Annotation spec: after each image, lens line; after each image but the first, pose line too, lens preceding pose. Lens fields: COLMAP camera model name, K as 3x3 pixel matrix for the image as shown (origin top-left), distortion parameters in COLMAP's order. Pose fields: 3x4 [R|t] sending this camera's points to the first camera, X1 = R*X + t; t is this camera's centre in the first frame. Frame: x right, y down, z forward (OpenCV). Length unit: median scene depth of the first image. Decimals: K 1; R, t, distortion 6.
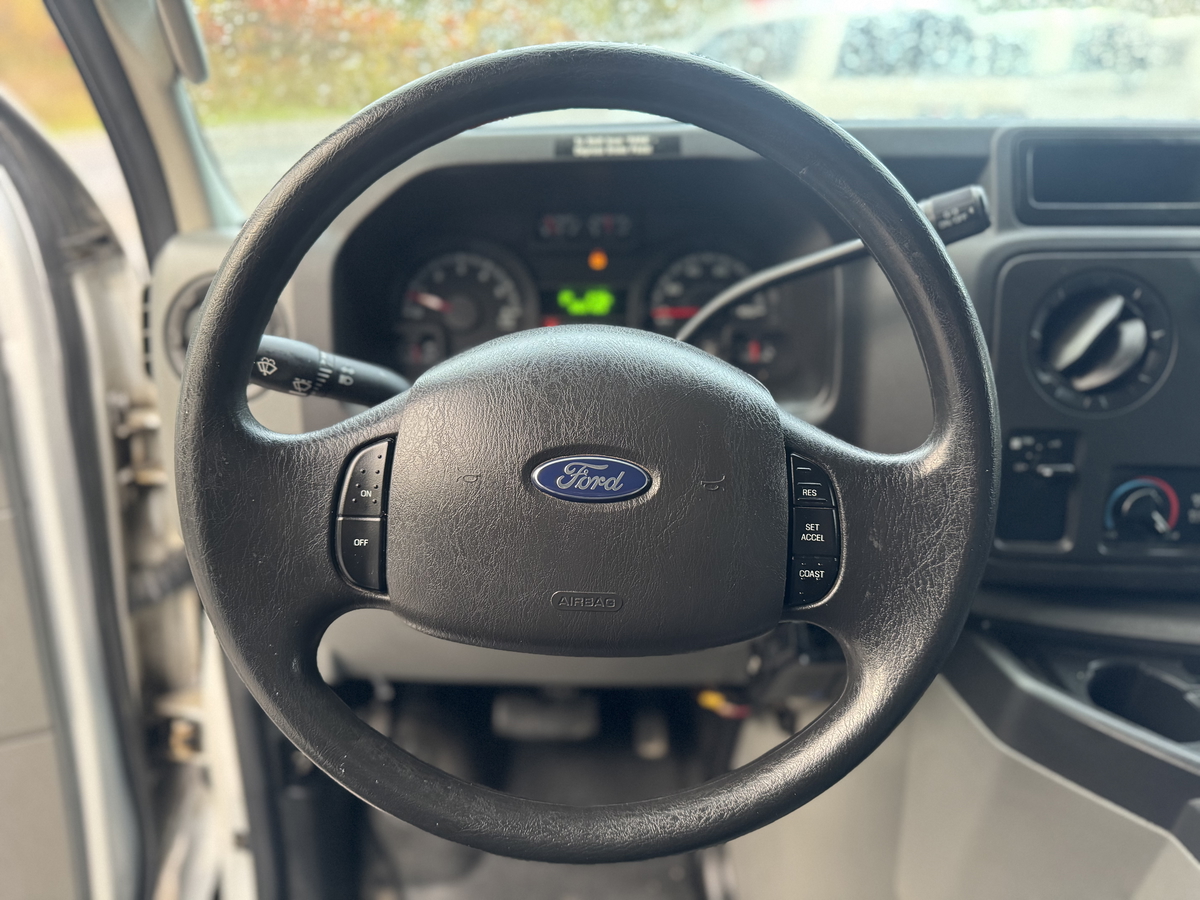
lens RADIAL K [[871.3, 0, 600.0], [0, 871.3, 450.0], [0, 0, 1]] dist [0.099850, -0.301394]
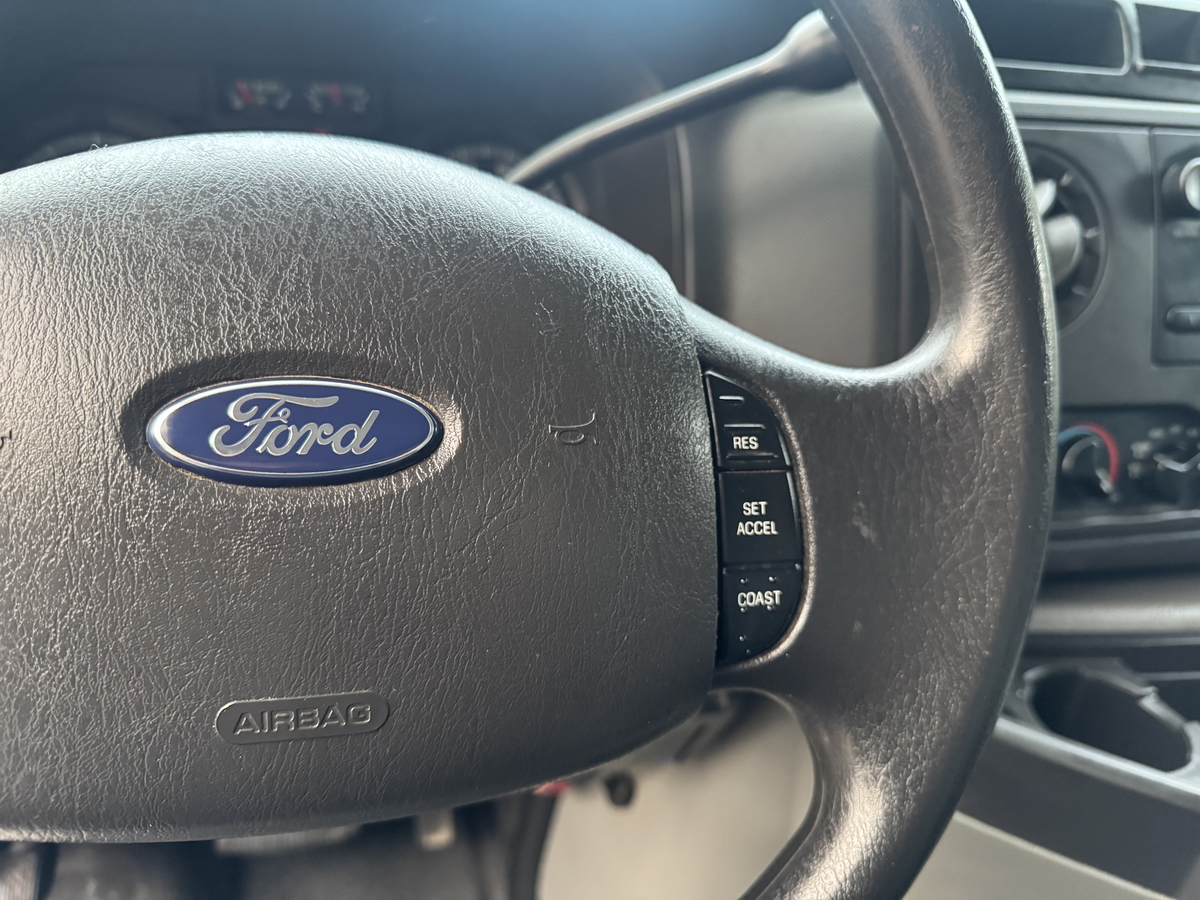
lens RADIAL K [[871.3, 0, 600.0], [0, 871.3, 450.0], [0, 0, 1]] dist [0.099850, -0.301394]
pose [[0.960886, -0.052491, 0.271925, 0.014067], [0.056470, 0.998381, -0.006824, 0.052830], [-0.271126, 0.021913, 0.962294, 0.534963]]
